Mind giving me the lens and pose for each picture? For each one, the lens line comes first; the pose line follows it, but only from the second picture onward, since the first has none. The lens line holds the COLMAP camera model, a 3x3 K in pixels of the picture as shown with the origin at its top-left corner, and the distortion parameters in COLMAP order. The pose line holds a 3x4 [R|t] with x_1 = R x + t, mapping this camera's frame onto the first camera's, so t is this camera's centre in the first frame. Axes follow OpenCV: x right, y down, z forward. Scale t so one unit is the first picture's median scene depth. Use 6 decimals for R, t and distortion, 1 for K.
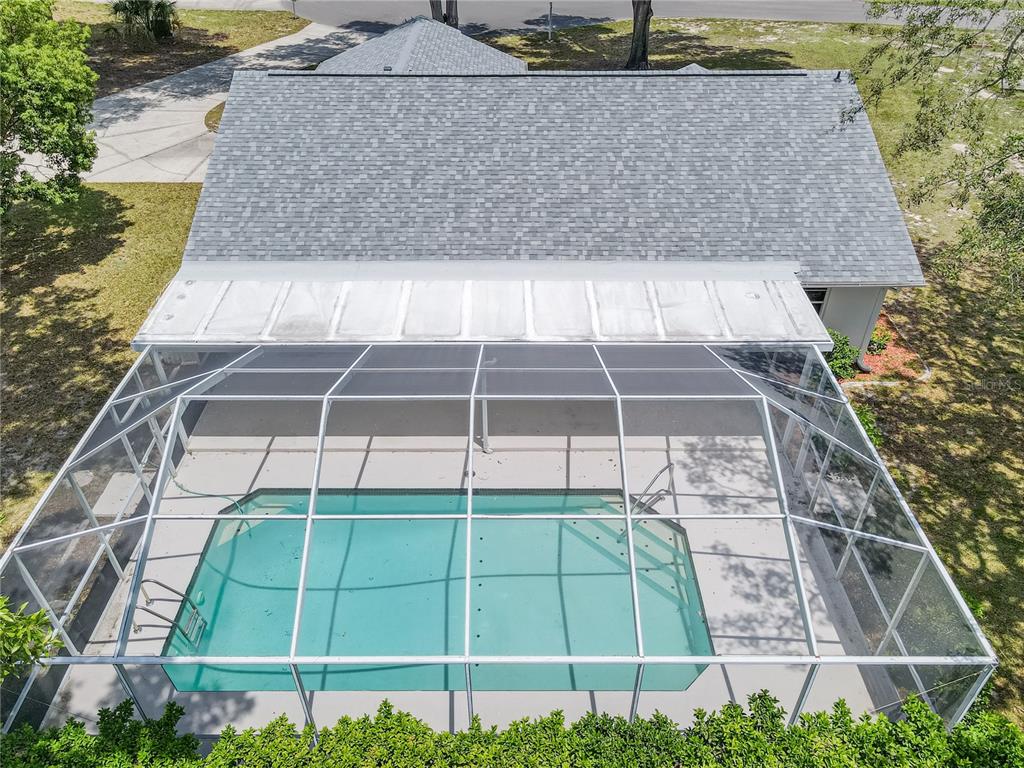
lens RADIAL K [[547.1, 0, 514.6], [0, 547.1, 381.2], [0, 0, 1]] dist [0.004953, 0.001080]
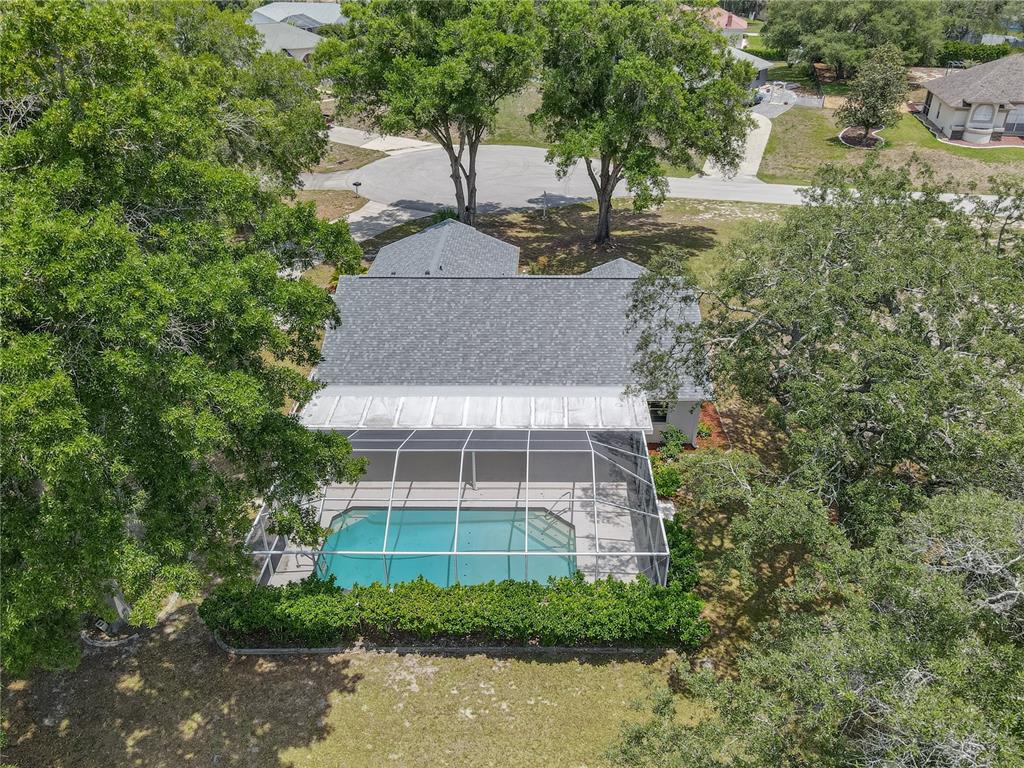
lens RADIAL K [[547.1, 0, 510.4], [0, 547.1, 383.7], [0, 0, 1]] dist [0.004953, 0.001080]
pose [[0.998881, 0.002077, -0.047245, 0.138626], [-0.010923, 0.982152, -0.187770, 0.112307], [0.046011, 0.188076, 0.981076, -0.770173]]
